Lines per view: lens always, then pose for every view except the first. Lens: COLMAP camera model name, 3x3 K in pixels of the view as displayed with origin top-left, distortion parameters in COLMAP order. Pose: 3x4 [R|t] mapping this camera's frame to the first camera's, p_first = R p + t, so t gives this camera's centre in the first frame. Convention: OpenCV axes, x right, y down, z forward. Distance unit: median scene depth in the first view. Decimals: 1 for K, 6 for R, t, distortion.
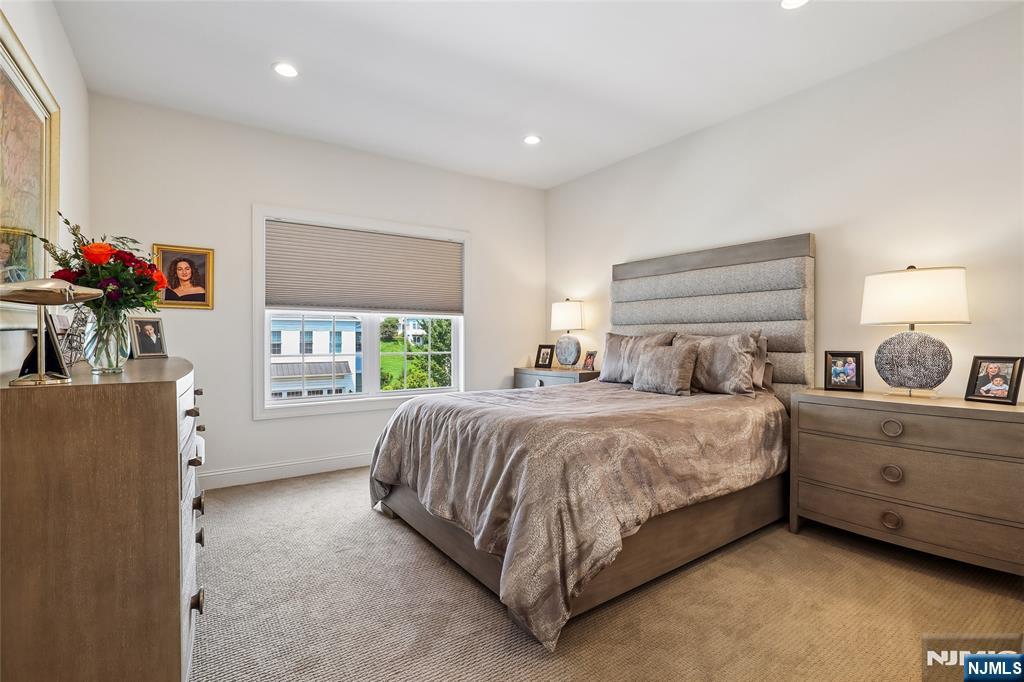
lens RADIAL K [[468.2, 0, 505.0], [0, 468.2, 343.5], [0, 0, 1]] dist [-0.029596, -0.000053]
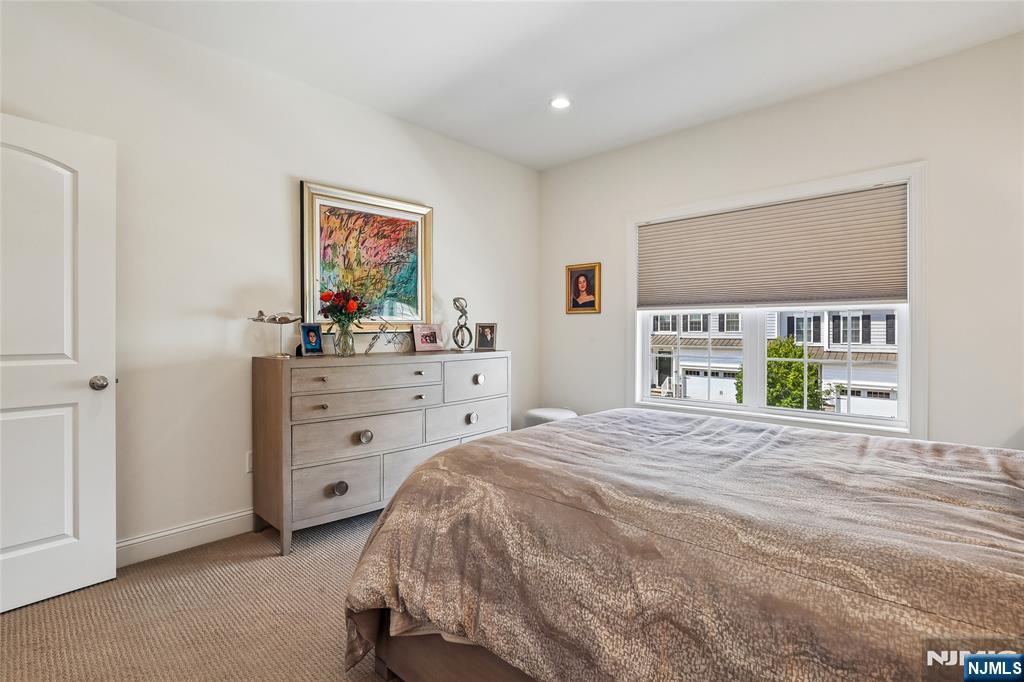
lens RADIAL K [[468.2, 0, 502.9], [0, 468.2, 335.5], [0, 0, 1]] dist [-0.029596, -0.000053]
pose [[0.225384, 0.004858, -0.974258, 0.507167], [-0.014831, 0.999889, 0.001555, -0.014414], [0.974157, 0.014099, 0.225431, 0.501210]]
